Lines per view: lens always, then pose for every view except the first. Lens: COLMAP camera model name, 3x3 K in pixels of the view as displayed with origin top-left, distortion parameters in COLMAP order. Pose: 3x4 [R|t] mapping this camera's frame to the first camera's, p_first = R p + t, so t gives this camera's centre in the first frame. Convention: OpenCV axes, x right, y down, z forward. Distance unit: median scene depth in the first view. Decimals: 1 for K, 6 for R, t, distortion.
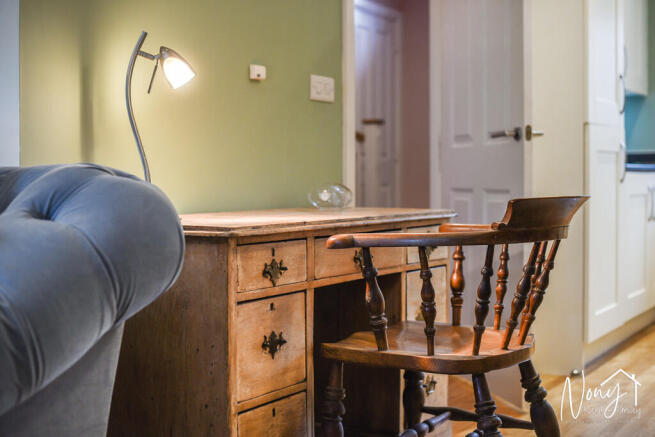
lens RADIAL K [[996.2, 0, 327.8], [0, 996.2, 218.8], [0, 0, 1]] dist [-0.031442, 0.000000]
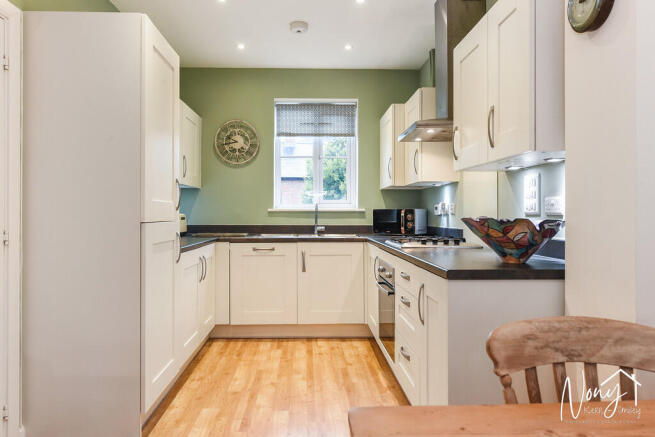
lens RADIAL K [[457.1, 0, 348.5], [0, 457.1, 210.5], [0, 0, 1]] dist [-0.000440, 0.004338]
pose [[0.810060, 0.003602, 0.586336, 0.197089], [0.024711, 0.998883, -0.040276, -0.112474], [-0.585826, 0.047115, 0.809066, 0.591015]]
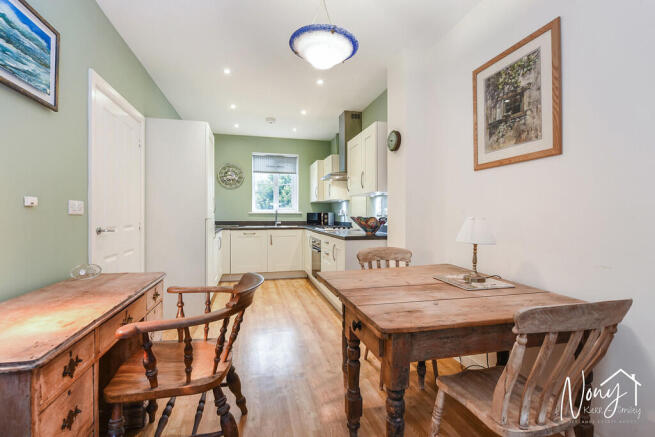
lens RADIAL K [[301.3, 0, 317.3], [0, 301.3, 215.9], [0, 0, 1]] dist [-0.004129, -0.000514]
pose [[0.729111, -0.002473, 0.684391, -0.069232], [0.027611, 0.999286, -0.025805, -0.104582], [-0.683838, 0.037712, 0.728659, 0.359250]]
